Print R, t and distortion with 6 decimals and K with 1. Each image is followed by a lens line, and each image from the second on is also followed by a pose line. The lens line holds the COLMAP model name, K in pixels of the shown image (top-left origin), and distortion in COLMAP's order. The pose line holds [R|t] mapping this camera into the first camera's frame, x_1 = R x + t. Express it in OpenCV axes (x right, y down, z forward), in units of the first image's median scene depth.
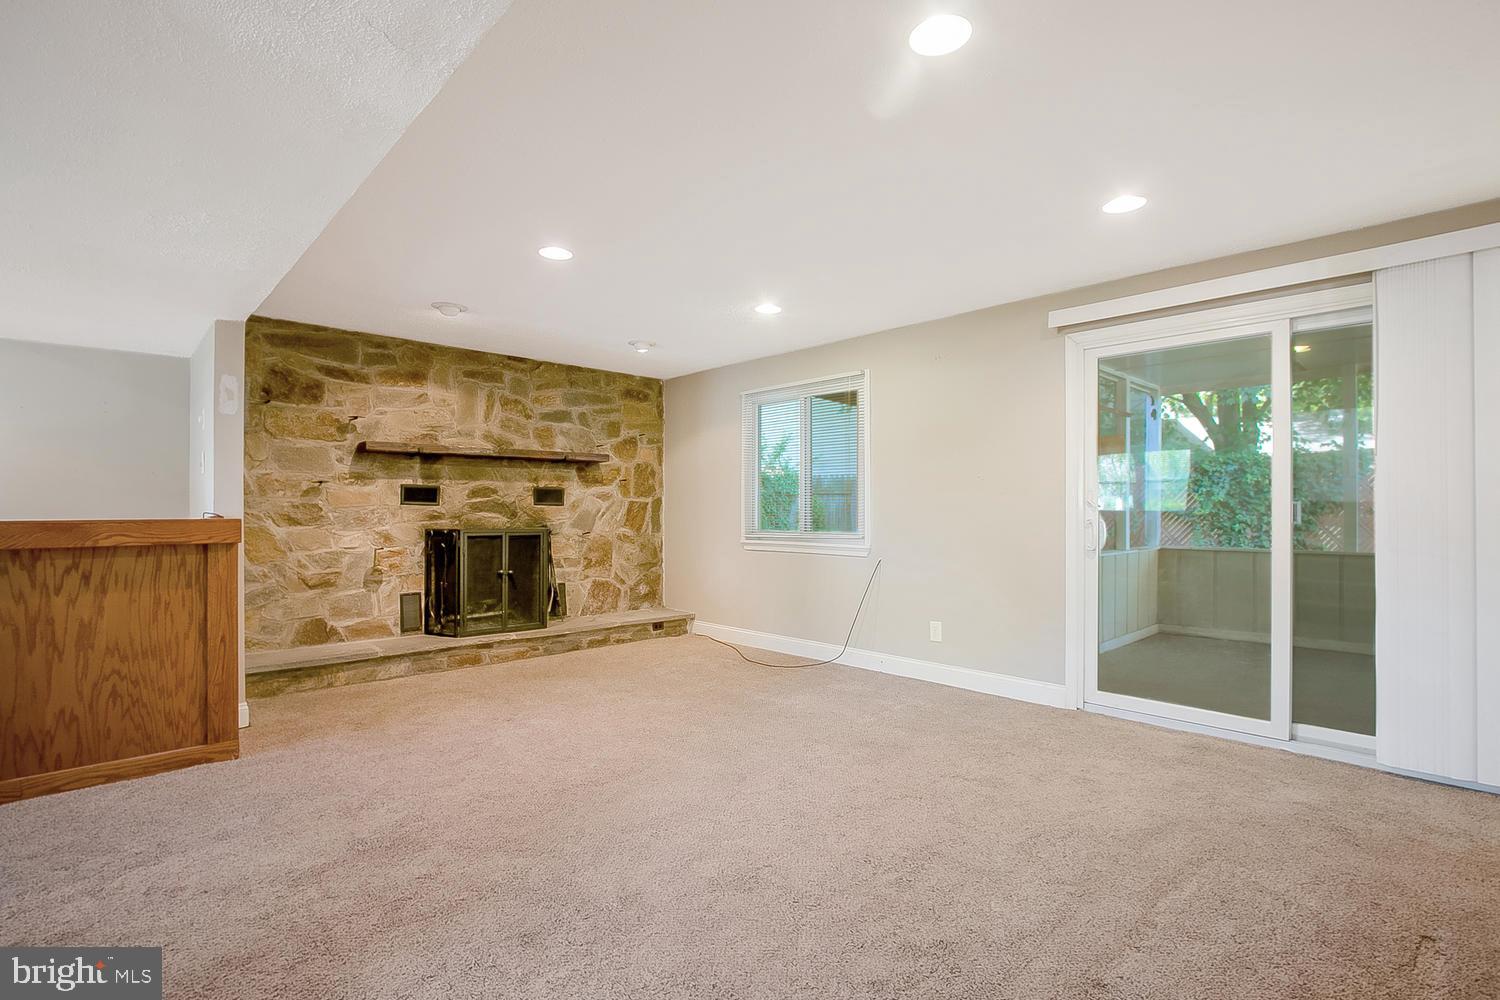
lens RADIAL K [[701.4, 0, 743.8], [0, 701.4, 514.4], [0, 0, 1]] dist [-0.001179, -0.000044]
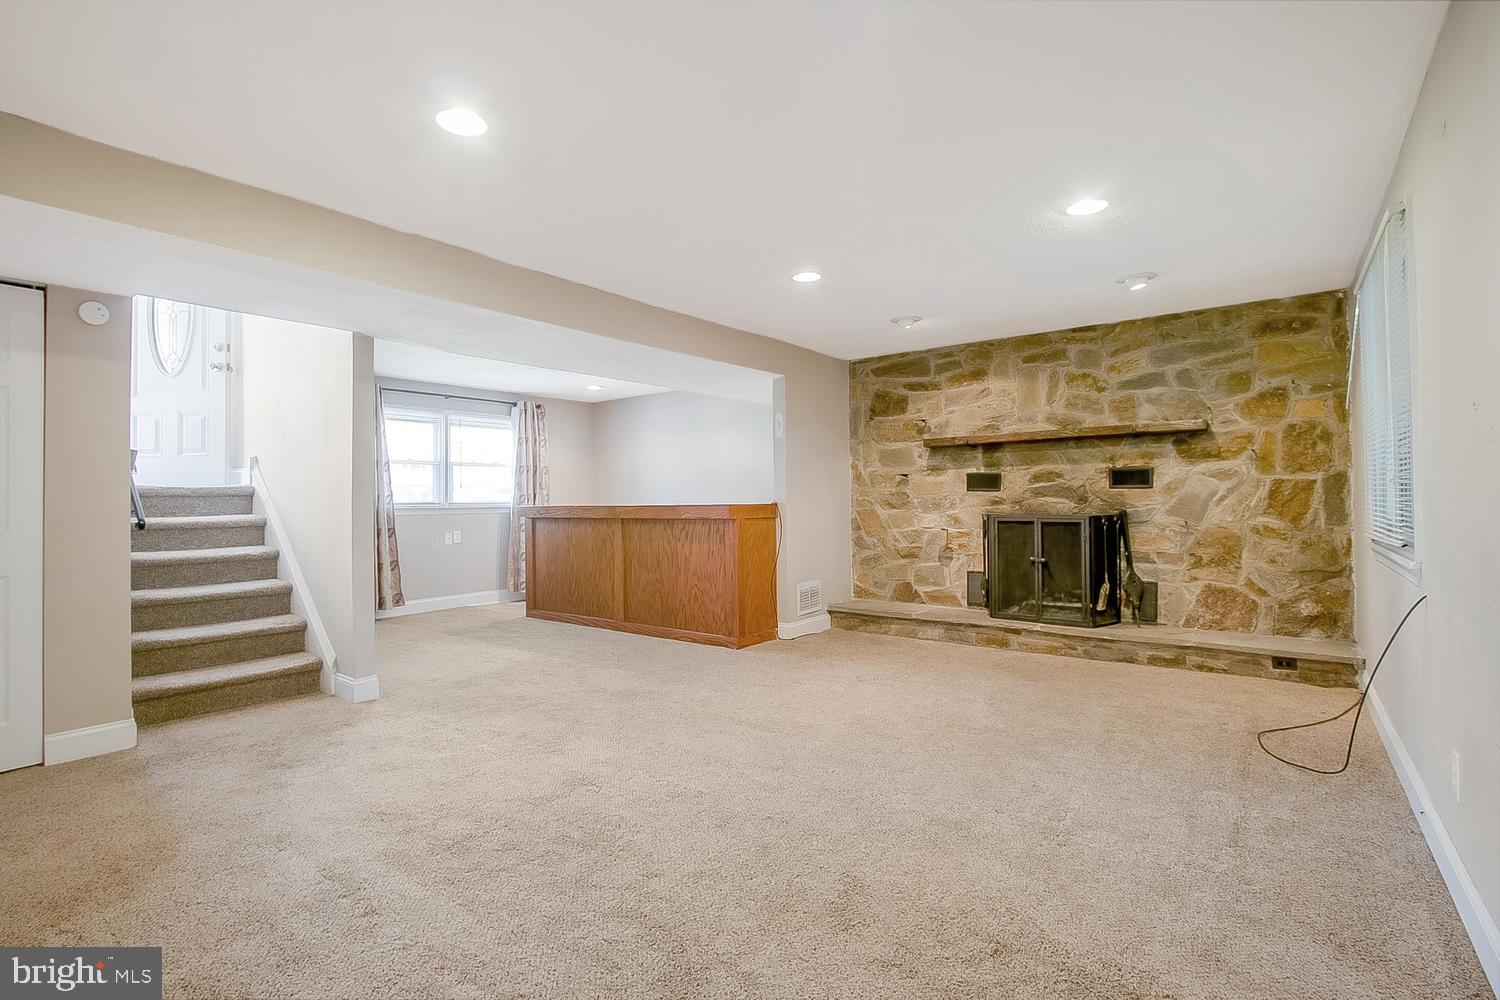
lens RADIAL K [[705.6, 0, 750.0], [0, 705.6, 500.0], [0, 0, 1]] dist [-0.001871, -0.000221]
pose [[0.175191, -0.003216, -0.984529, 0.492821], [0.005543, 0.999982, -0.002281, 0.000664], [0.984519, -0.005057, 0.175205, 0.402604]]
